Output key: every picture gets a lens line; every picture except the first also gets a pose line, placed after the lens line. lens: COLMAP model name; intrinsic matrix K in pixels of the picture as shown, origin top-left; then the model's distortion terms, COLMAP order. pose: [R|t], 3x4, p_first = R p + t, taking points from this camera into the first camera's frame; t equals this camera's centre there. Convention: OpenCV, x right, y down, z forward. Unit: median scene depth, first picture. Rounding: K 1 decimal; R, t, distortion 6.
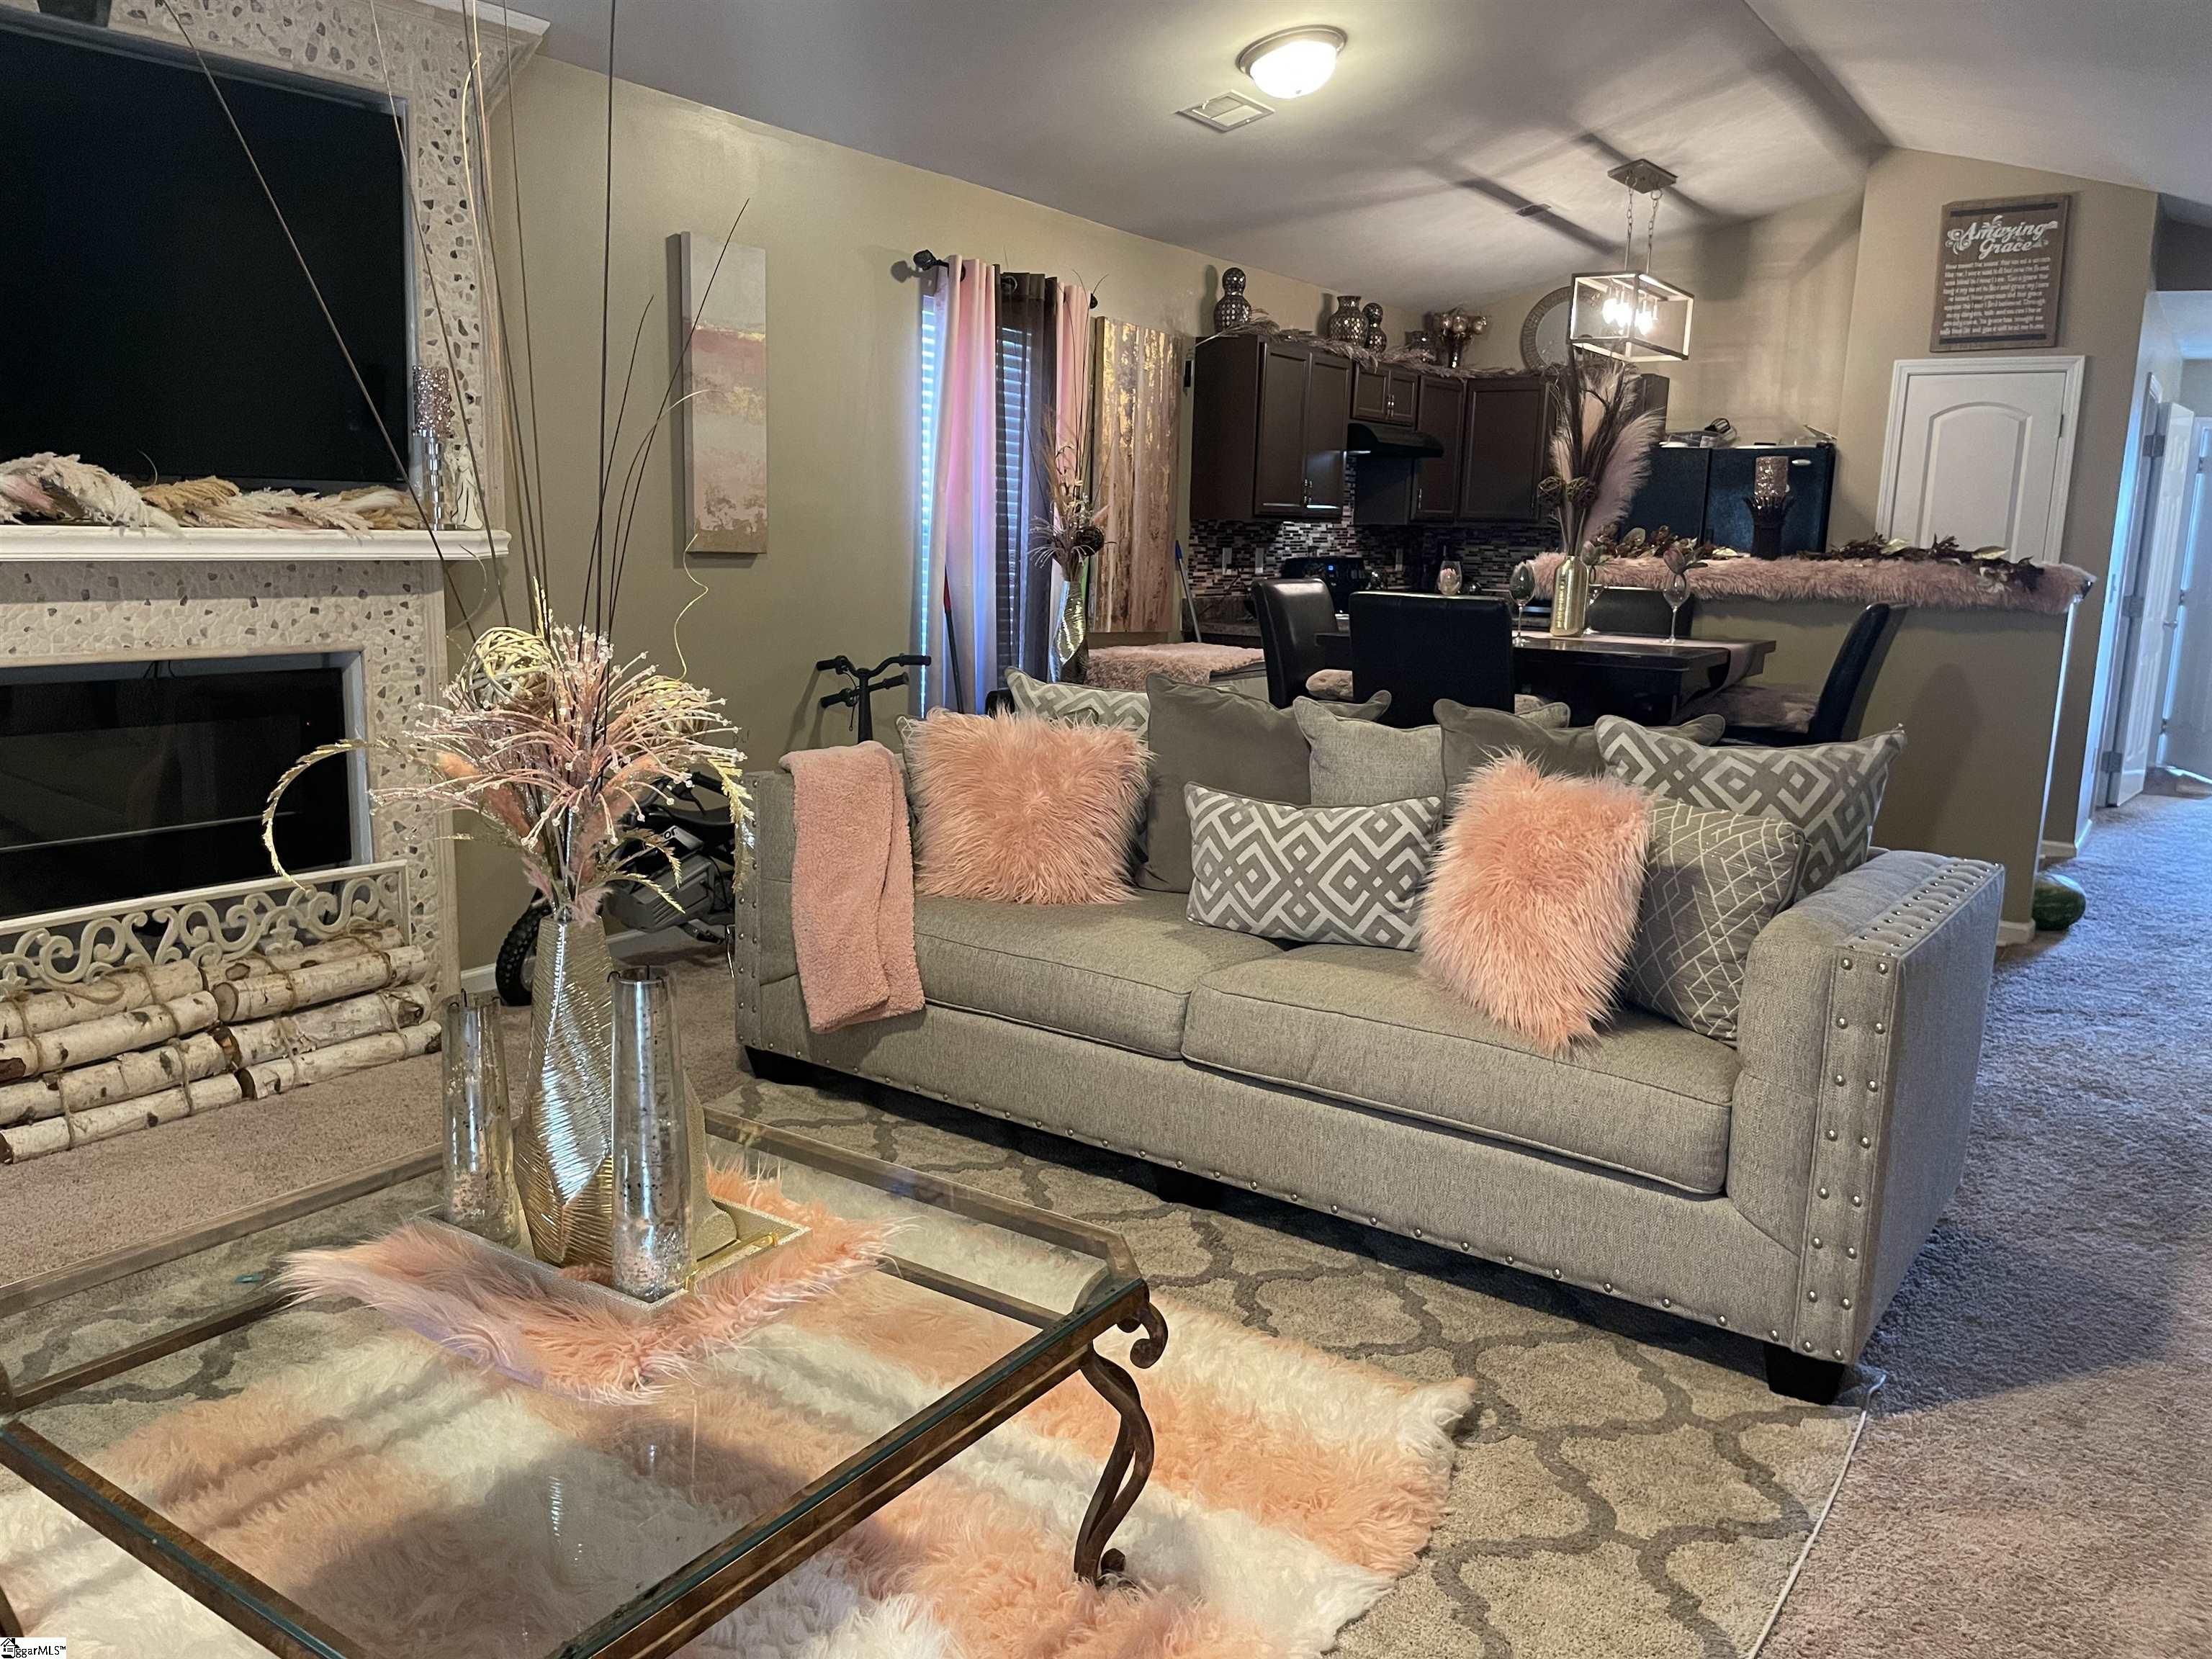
lens RADIAL K [[1711.0, 0, 1199.0], [0, 1711.0, 850.1], [0, 0, 1]] dist [0.077207, -0.105780]
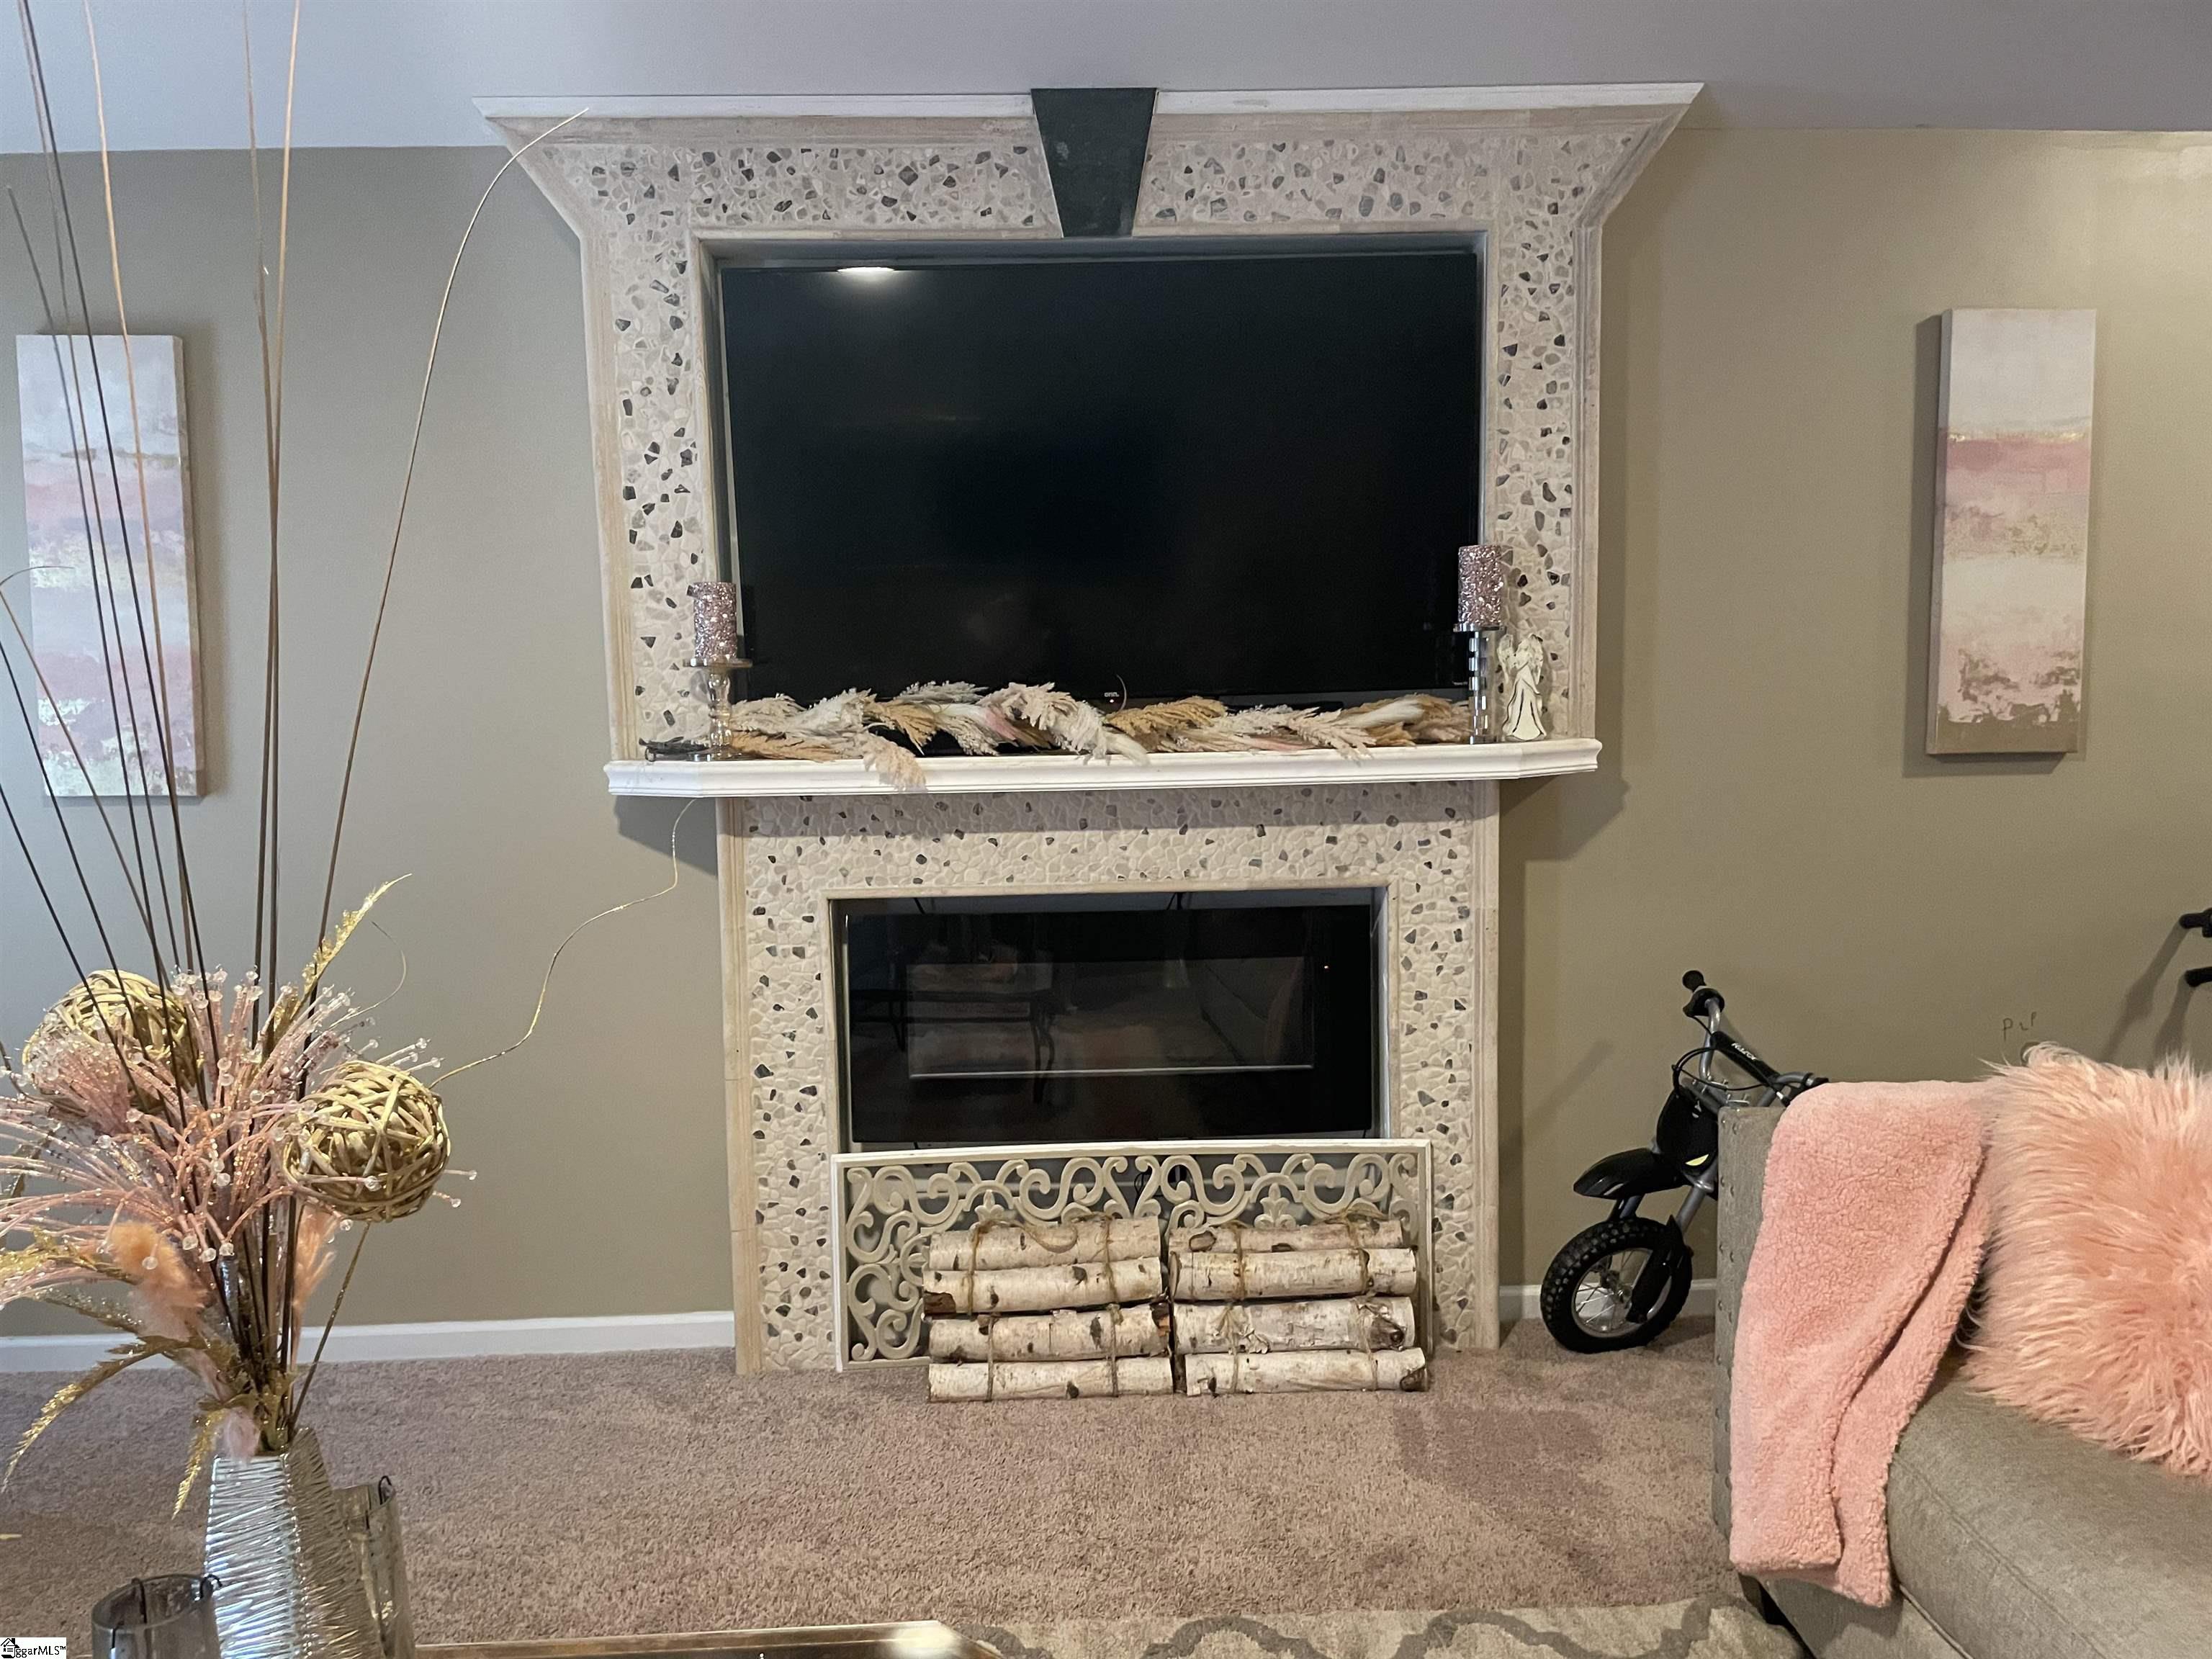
lens RADIAL K [[1711.0, 0, 1085.6], [0, 1711.0, 834.8], [0, 0, 1]] dist [0.077207, -0.105780]
pose [[0.538666, 0.030995, -0.841949, 0.146642], [-0.118910, 0.992117, -0.039554, -0.092966], [0.834086, 0.121423, 0.538106, 0.439396]]
